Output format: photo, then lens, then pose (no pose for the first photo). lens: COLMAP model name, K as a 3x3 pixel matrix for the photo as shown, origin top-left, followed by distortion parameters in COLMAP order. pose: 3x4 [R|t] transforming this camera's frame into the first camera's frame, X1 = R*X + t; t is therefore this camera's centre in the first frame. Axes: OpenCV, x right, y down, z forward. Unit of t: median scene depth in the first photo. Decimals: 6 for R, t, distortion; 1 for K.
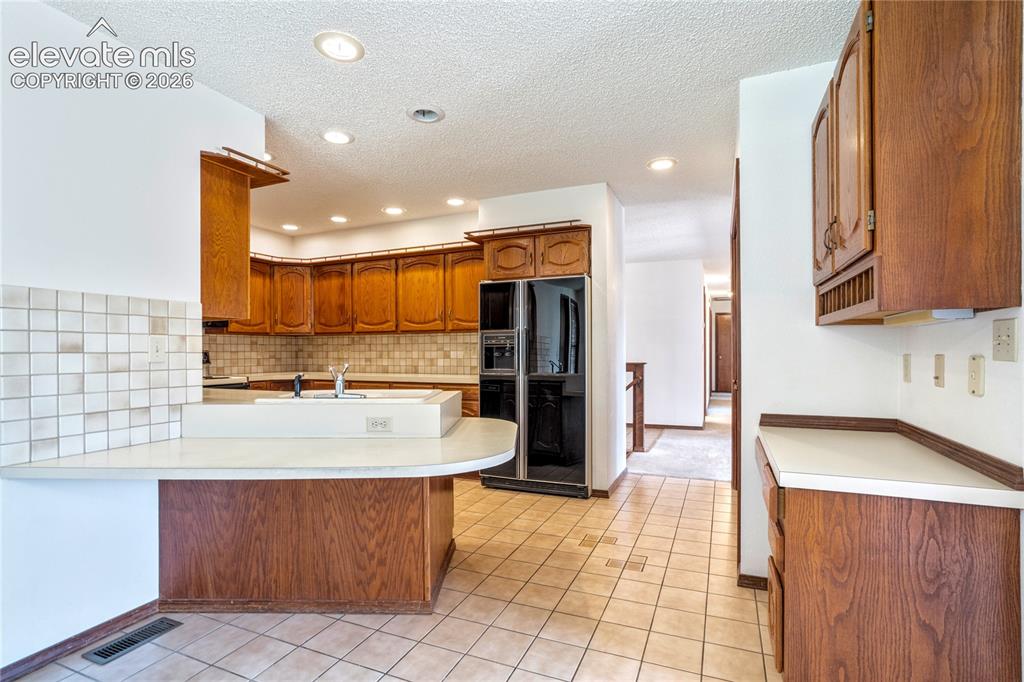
lens RADIAL K [[488.6, 0, 520.2], [0, 488.6, 355.0], [0, 0, 1]] dist [-0.041537, 0.025093]
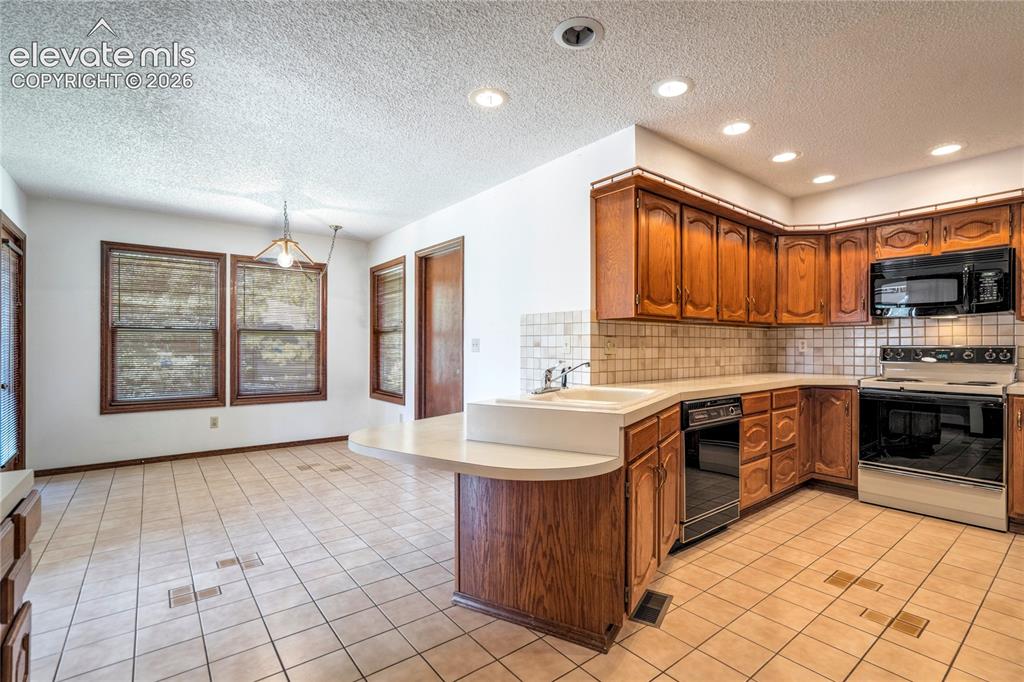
lens RADIAL K [[473.9, 0, 521.2], [0, 473.9, 347.1], [0, 0, 1]] dist [-0.034364, 0.019123]
pose [[-0.479870, 0.006466, -0.877316, 0.323607], [-0.007871, 0.999901, 0.011674, -0.011031], [0.877304, 0.012507, -0.479772, 0.839843]]
